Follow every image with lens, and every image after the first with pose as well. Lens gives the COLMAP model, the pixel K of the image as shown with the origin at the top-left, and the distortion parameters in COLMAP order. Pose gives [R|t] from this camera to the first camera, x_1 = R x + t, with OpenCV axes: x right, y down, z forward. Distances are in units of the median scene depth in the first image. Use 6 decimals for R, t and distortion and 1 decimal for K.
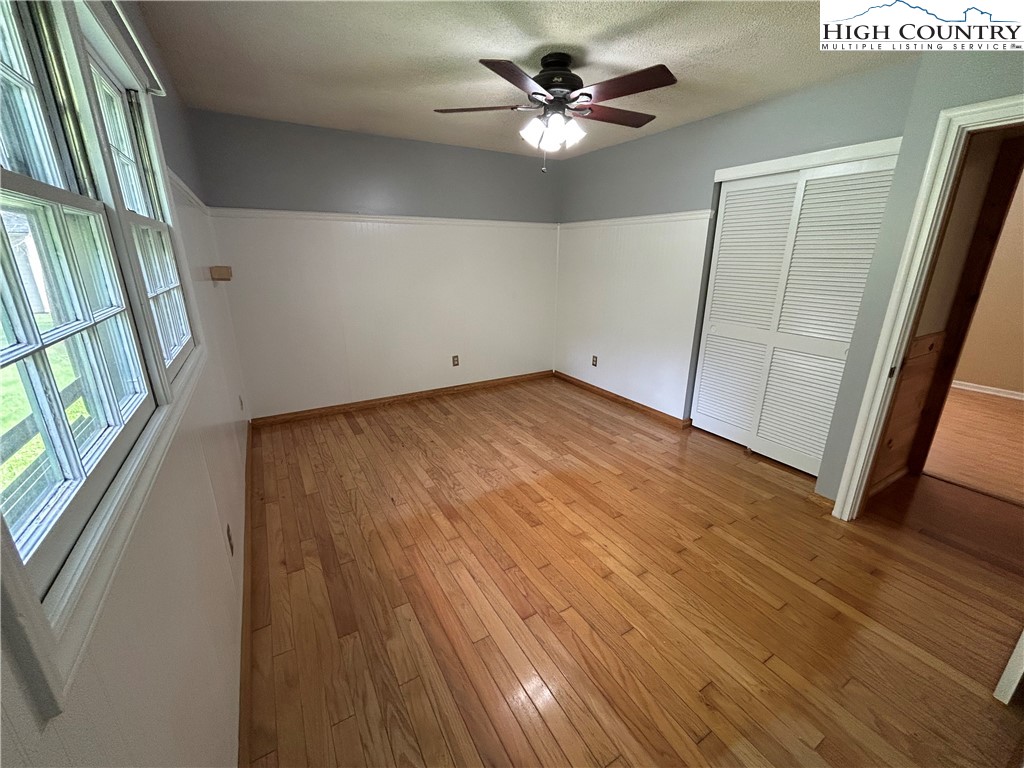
lens RADIAL K [[417.3, 0, 509.4], [0, 417.3, 382.6], [0, 0, 1]] dist [-0.004750, 0.000545]
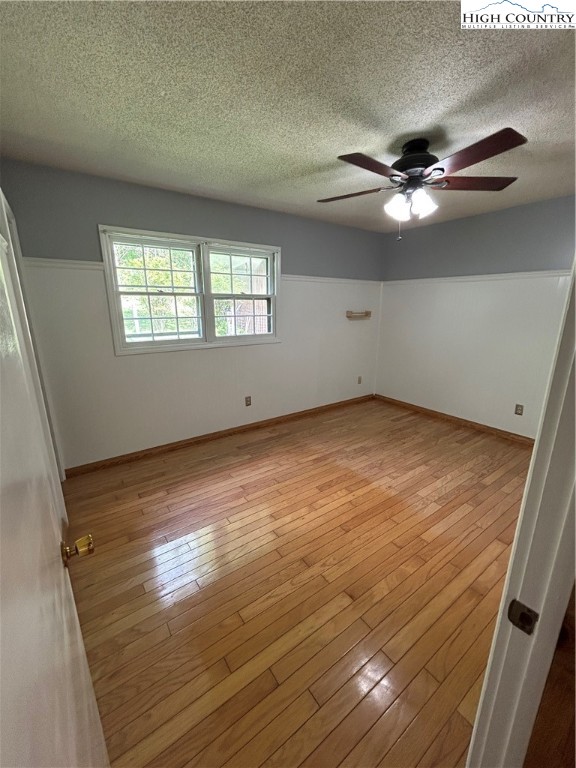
lens RADIAL K [[312.9, 0, 285.2], [0, 312.9, 383.1], [0, 0, 1]] dist [-0.004750, 0.000545]
pose [[0.082468, 0.244866, -0.966043, 0.848640], [-0.294772, 0.931966, 0.211065, -0.164825], [0.952002, 0.267357, 0.149037, 0.525271]]
